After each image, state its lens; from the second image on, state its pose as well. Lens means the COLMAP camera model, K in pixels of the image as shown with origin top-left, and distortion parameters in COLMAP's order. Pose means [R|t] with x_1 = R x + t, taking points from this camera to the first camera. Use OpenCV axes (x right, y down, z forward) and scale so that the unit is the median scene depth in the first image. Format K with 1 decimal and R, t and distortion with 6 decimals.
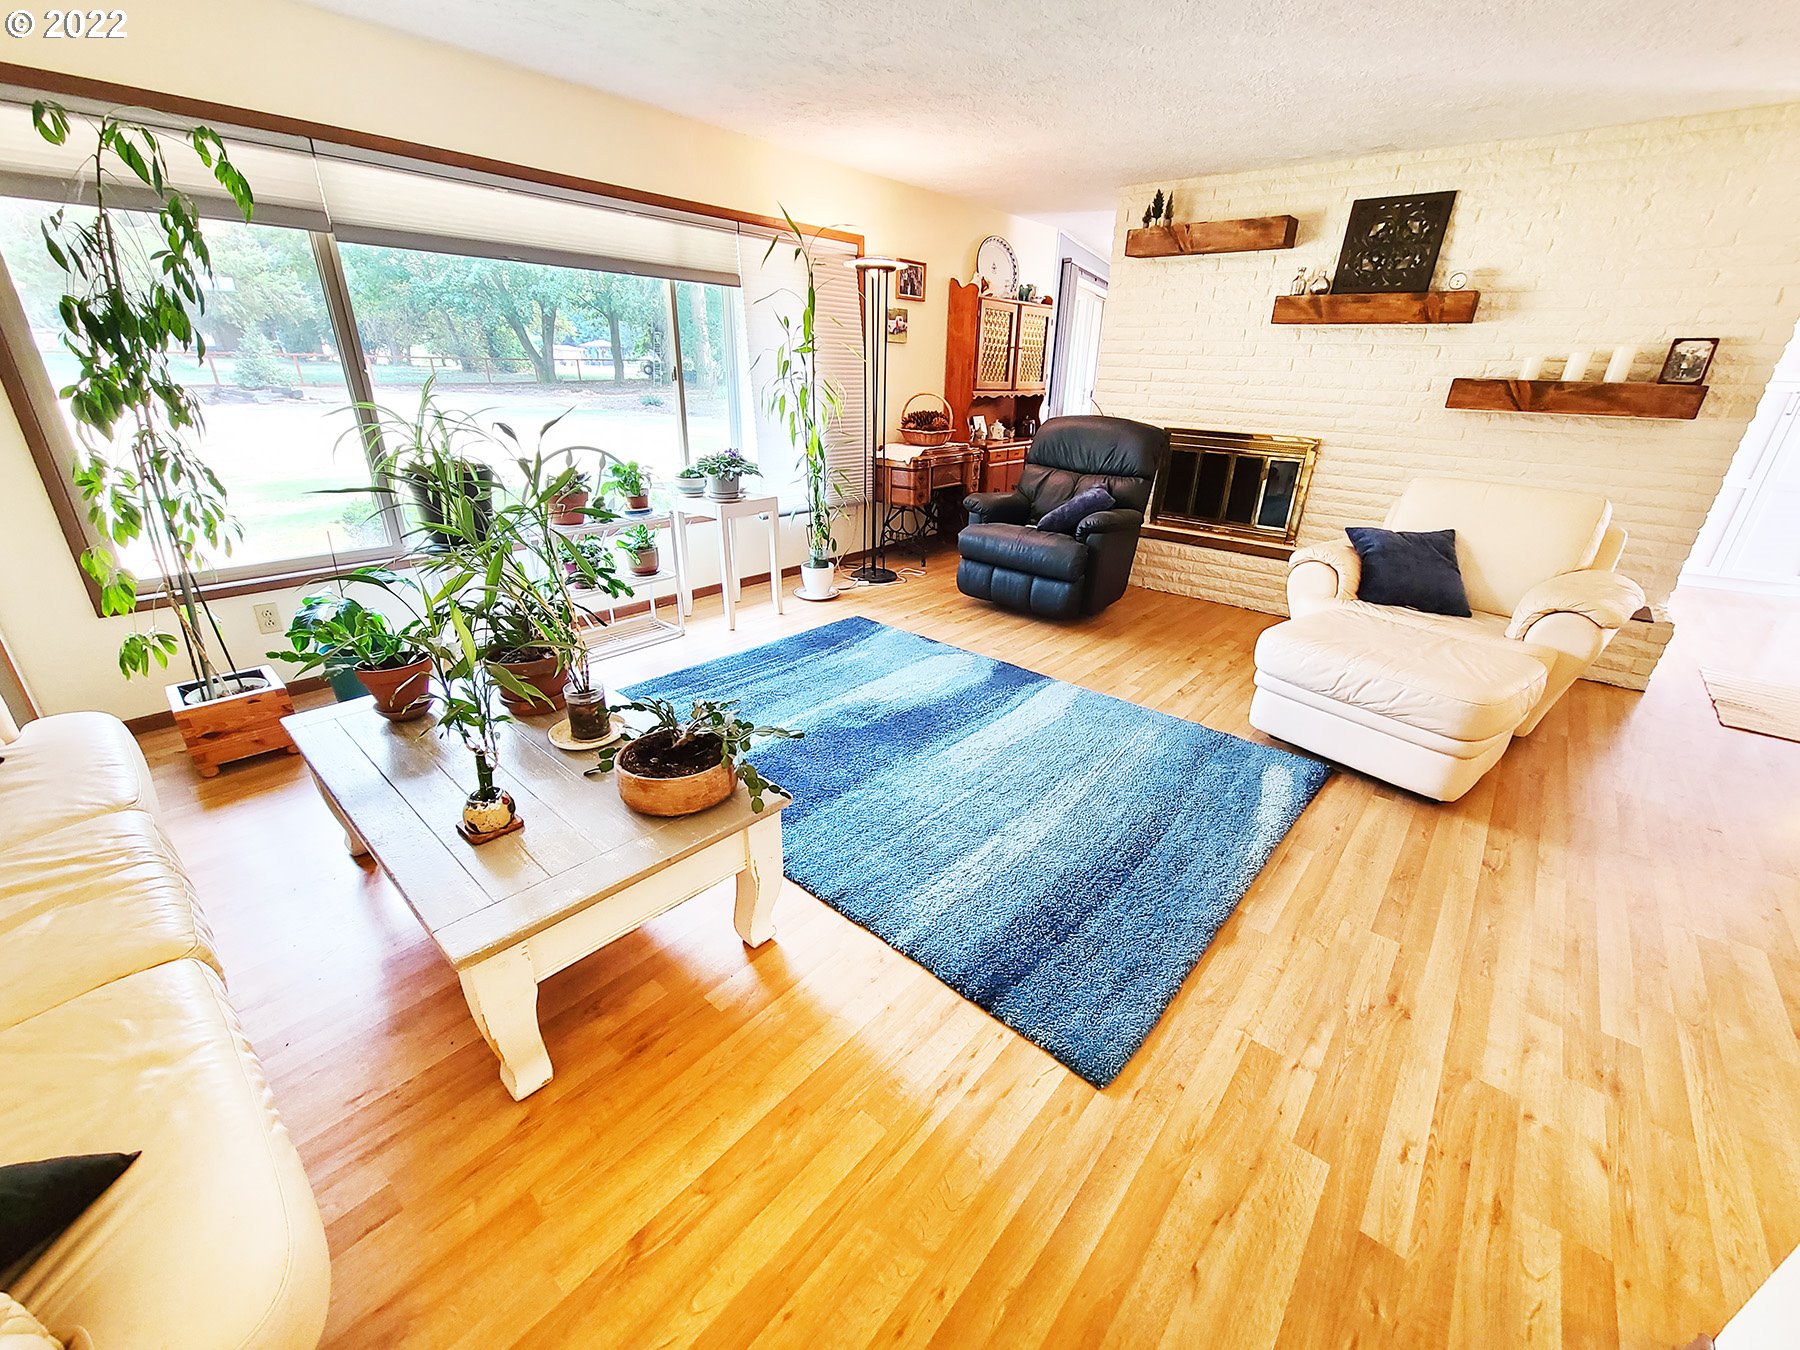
lens RADIAL K [[725.5, 0, 896.8], [0, 725.5, 672.9], [0, 0, 1]] dist [0.001022, -0.000356]
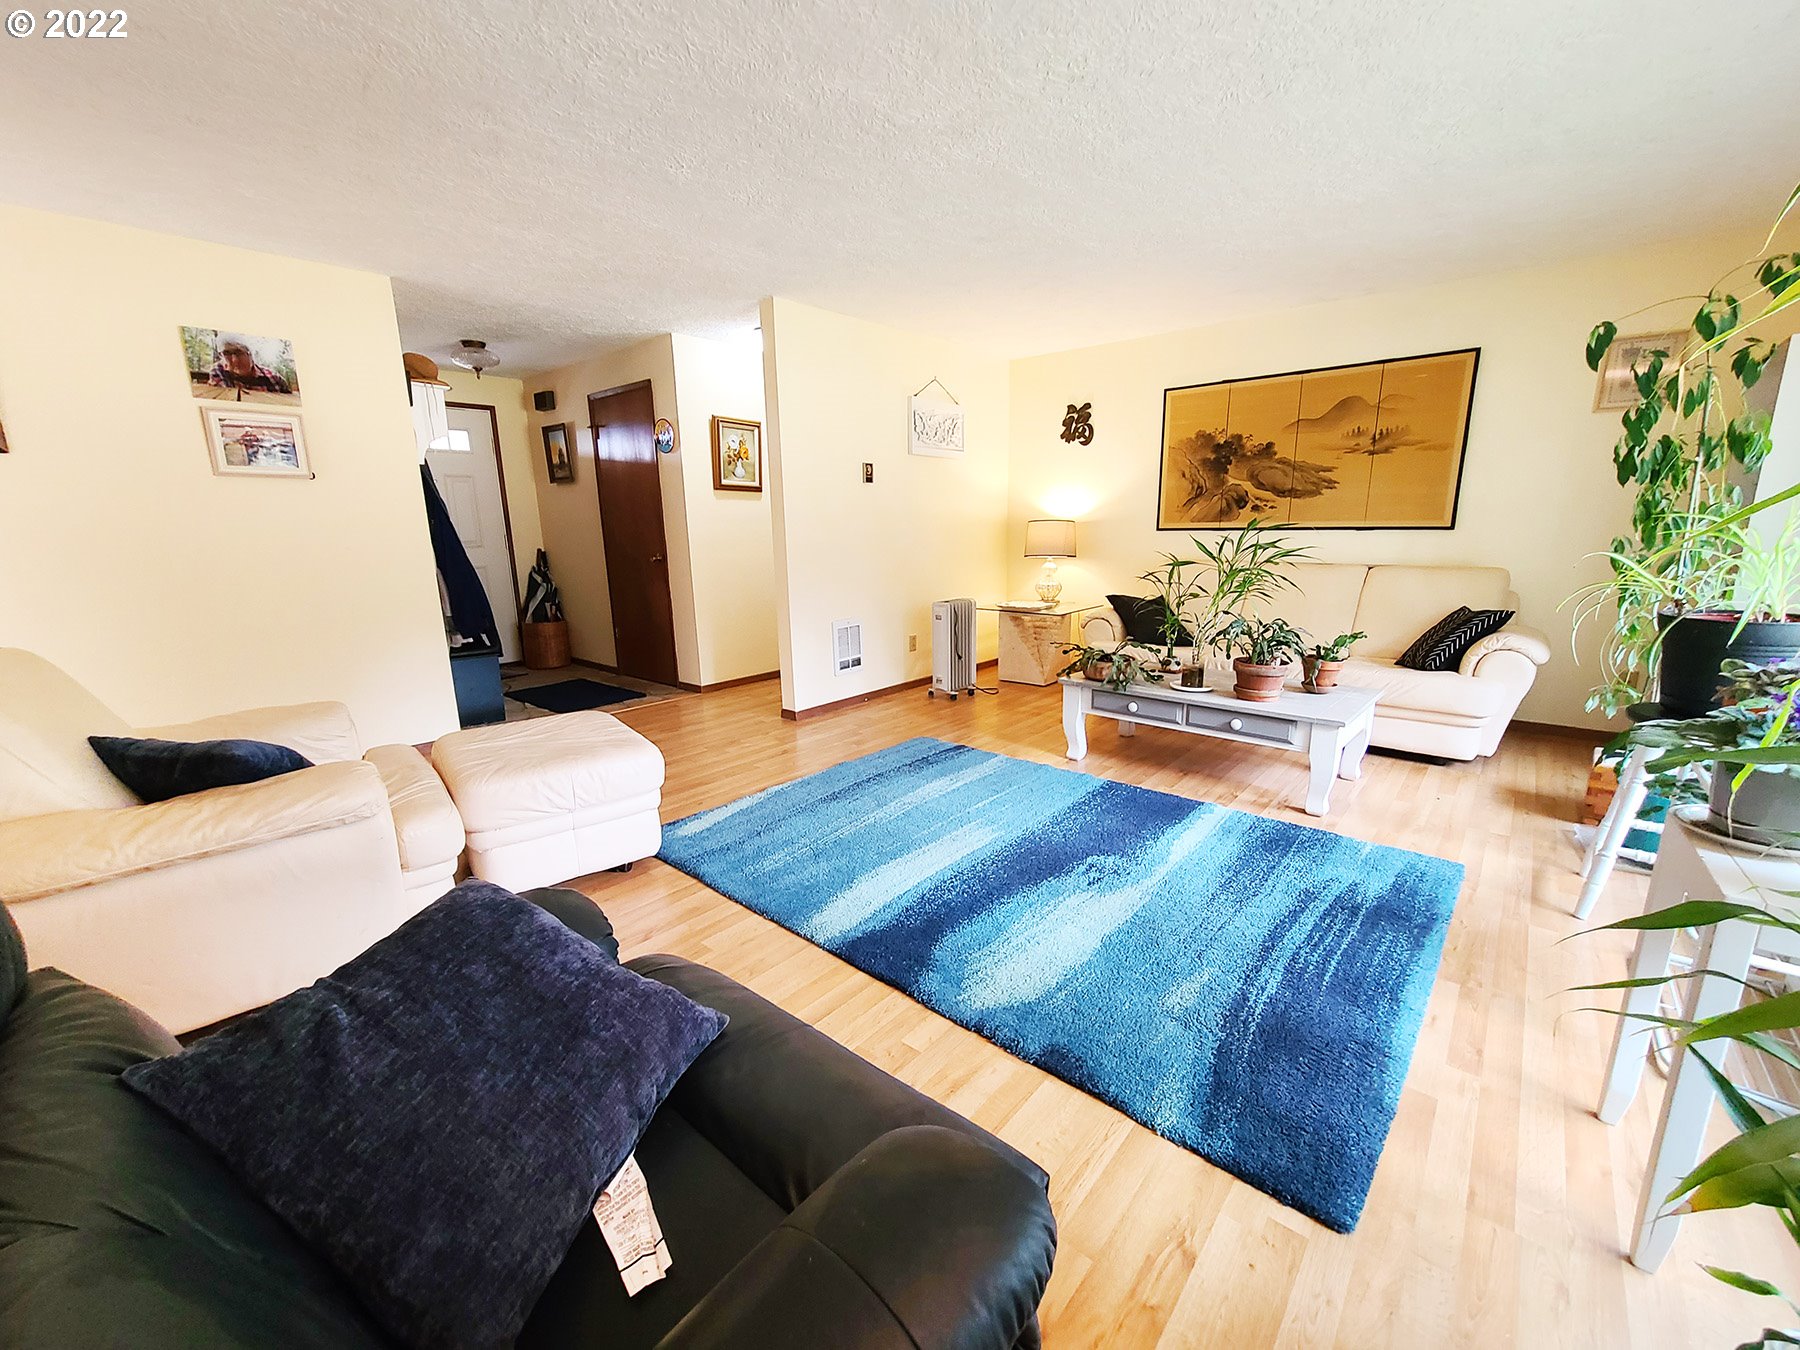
lens RADIAL K [[725.5, 0, 905.6], [0, 725.5, 681.1], [0, 0, 1]] dist [0.001022, -0.000356]
pose [[-0.999714, -0.019376, -0.014003, 0.357018], [-0.023905, 0.816542, 0.576790, -1.110547], [0.000259, 0.576960, -0.816772, 2.863751]]
